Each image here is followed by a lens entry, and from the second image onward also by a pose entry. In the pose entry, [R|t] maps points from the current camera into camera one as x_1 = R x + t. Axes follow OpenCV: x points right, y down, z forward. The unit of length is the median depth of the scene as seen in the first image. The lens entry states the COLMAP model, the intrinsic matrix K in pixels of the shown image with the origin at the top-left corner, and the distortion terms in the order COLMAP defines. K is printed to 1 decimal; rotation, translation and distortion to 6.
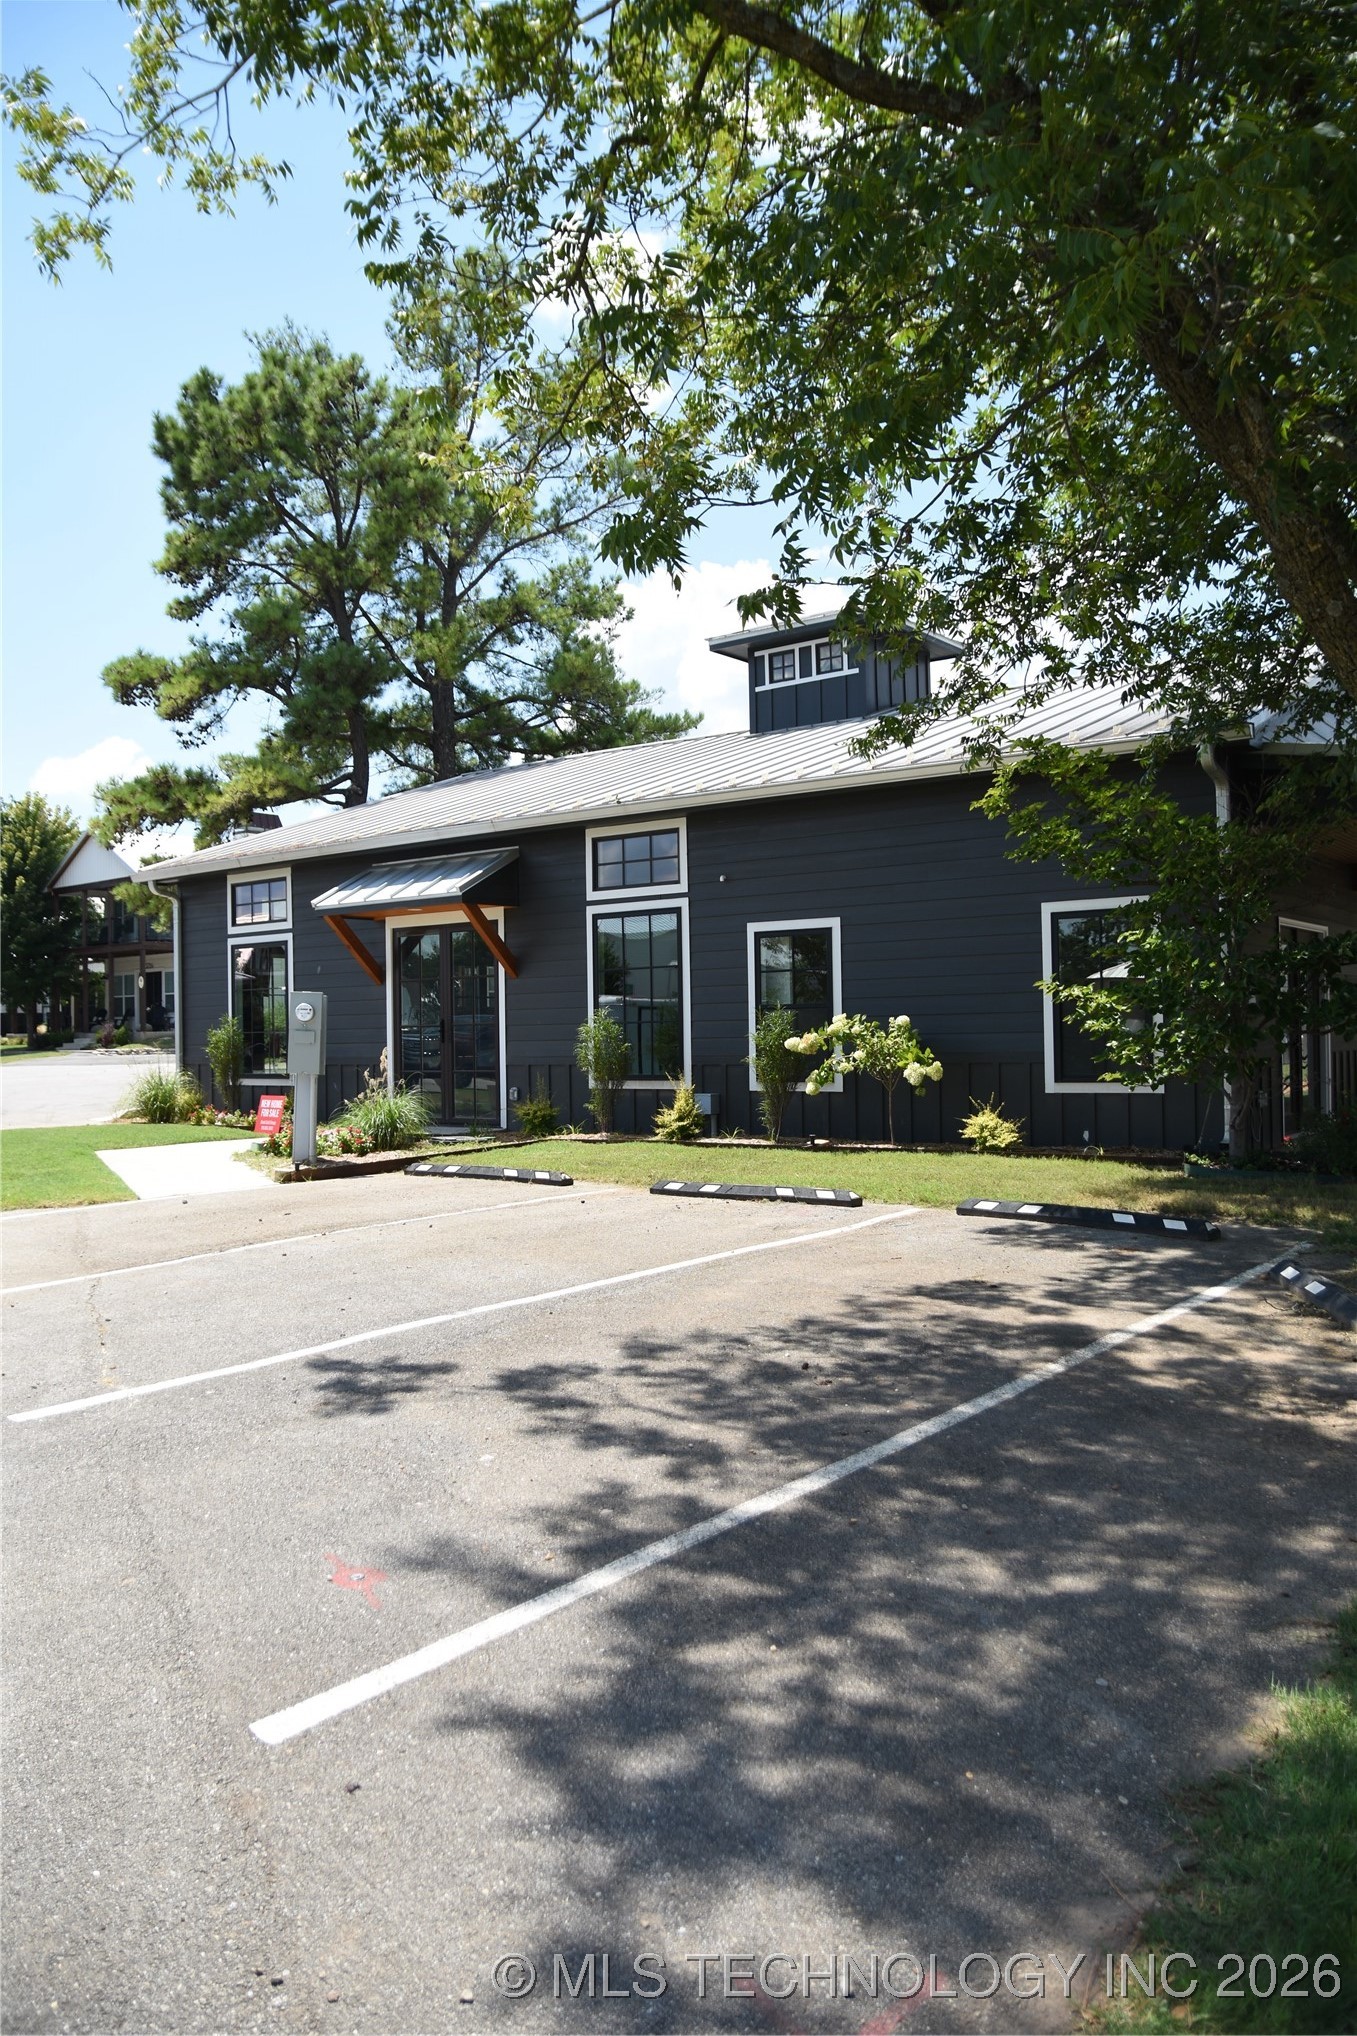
lens RADIAL K [[1498.6, 0, 678.9], [0, 1498.6, 1018.7], [0, 0, 1]] dist [-0.106417, 0.076267]
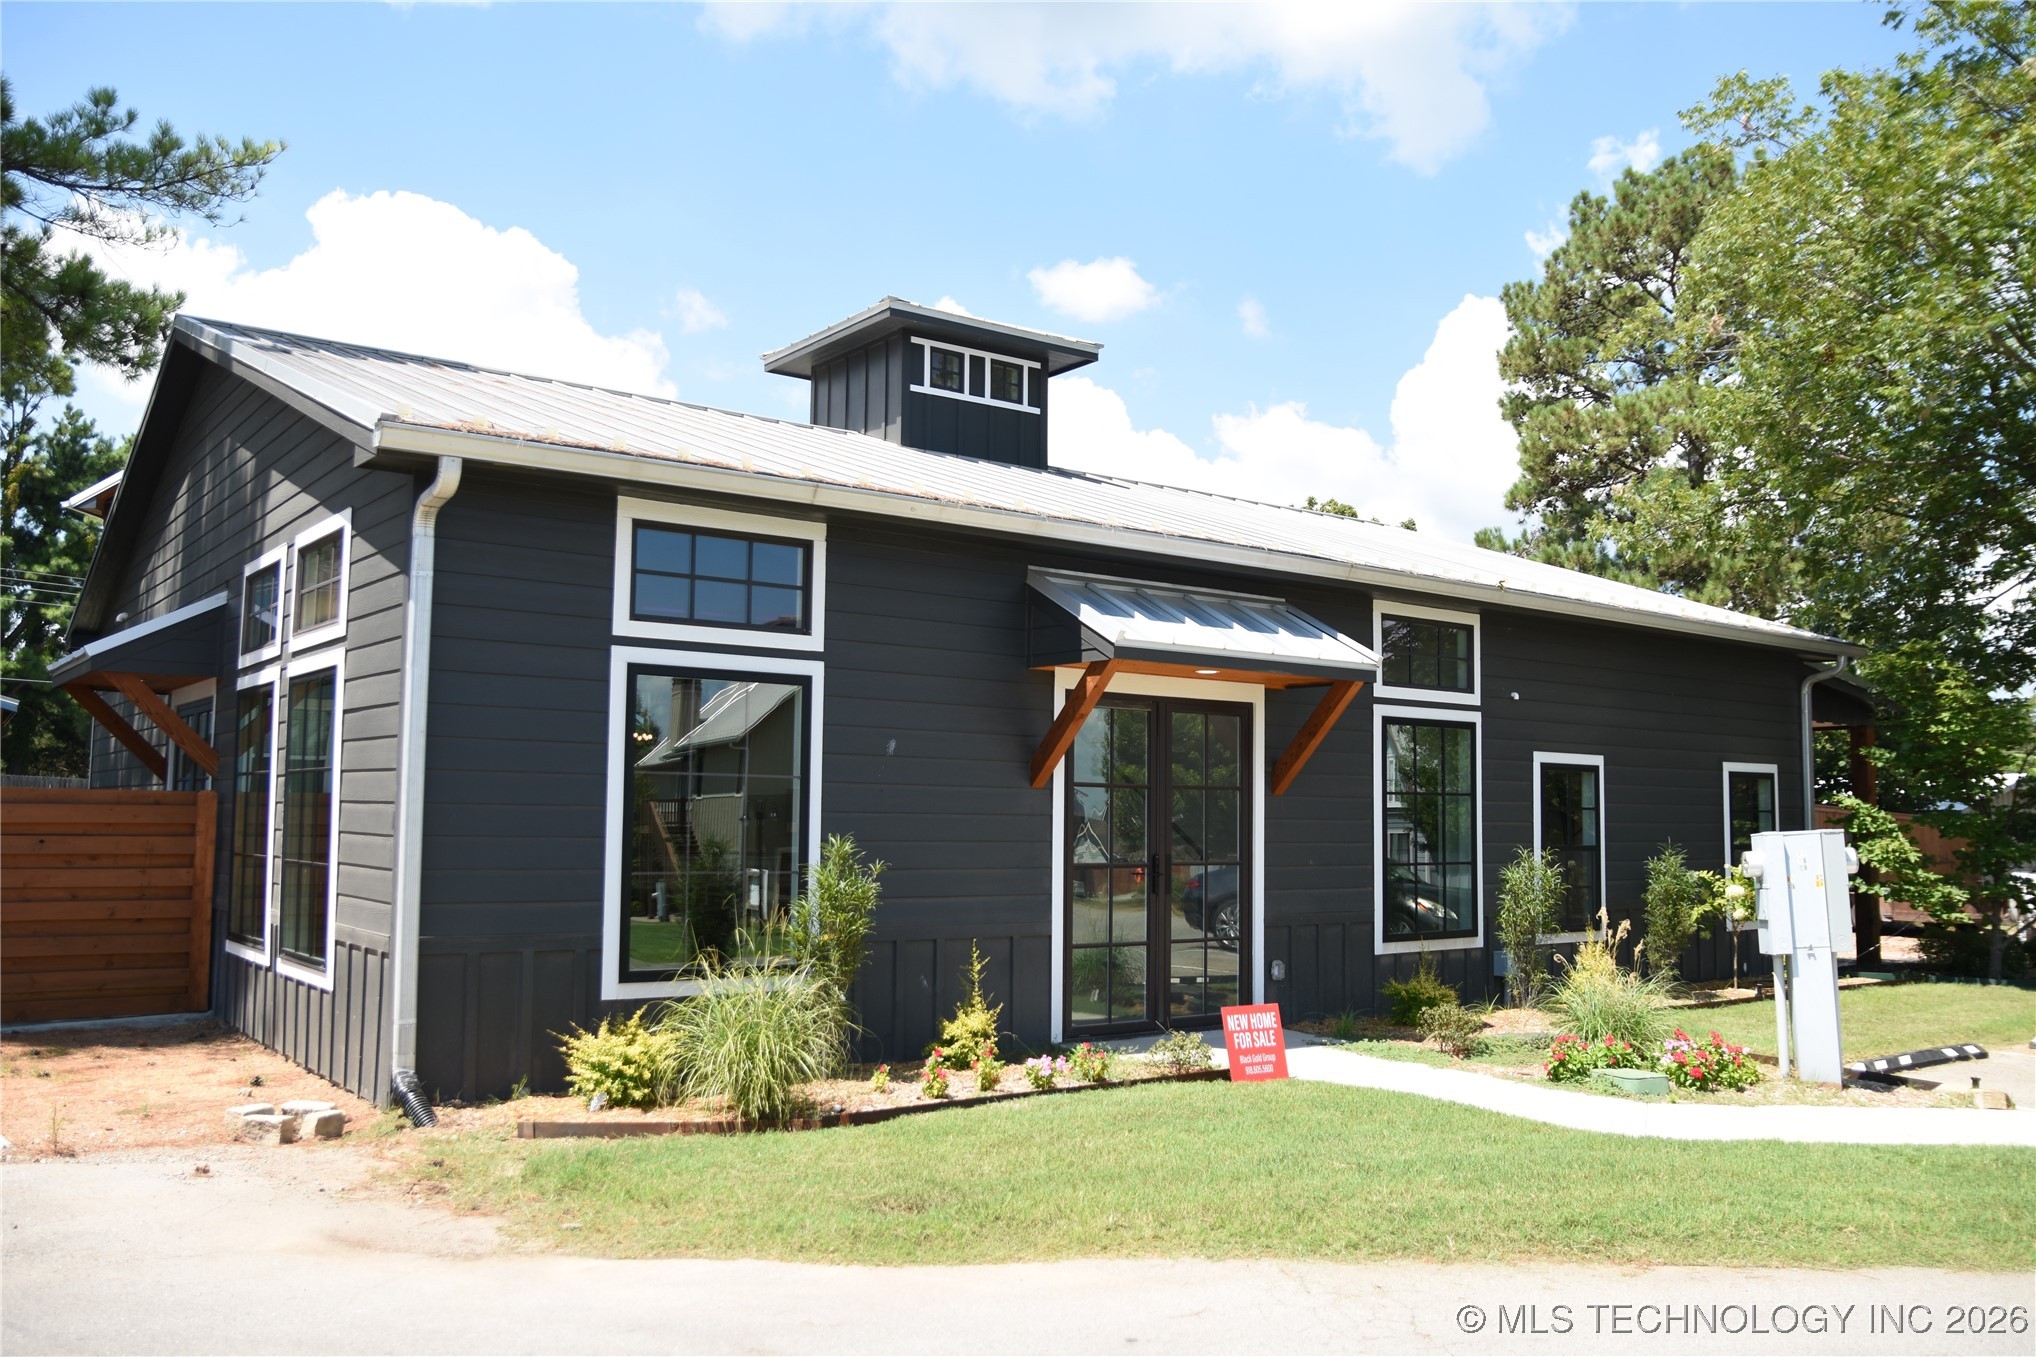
lens RADIAL K [[1652.1, 0, 1018.5], [0, 1652.1, 677.2], [0, 0, 1]] dist [-0.084288, 0.079915]
pose [[0.277206, 0.106333, 0.954908, -0.752938], [-0.020854, 0.994289, -0.104664, -0.001084], [-0.960584, 0.009099, 0.277840, 0.817994]]
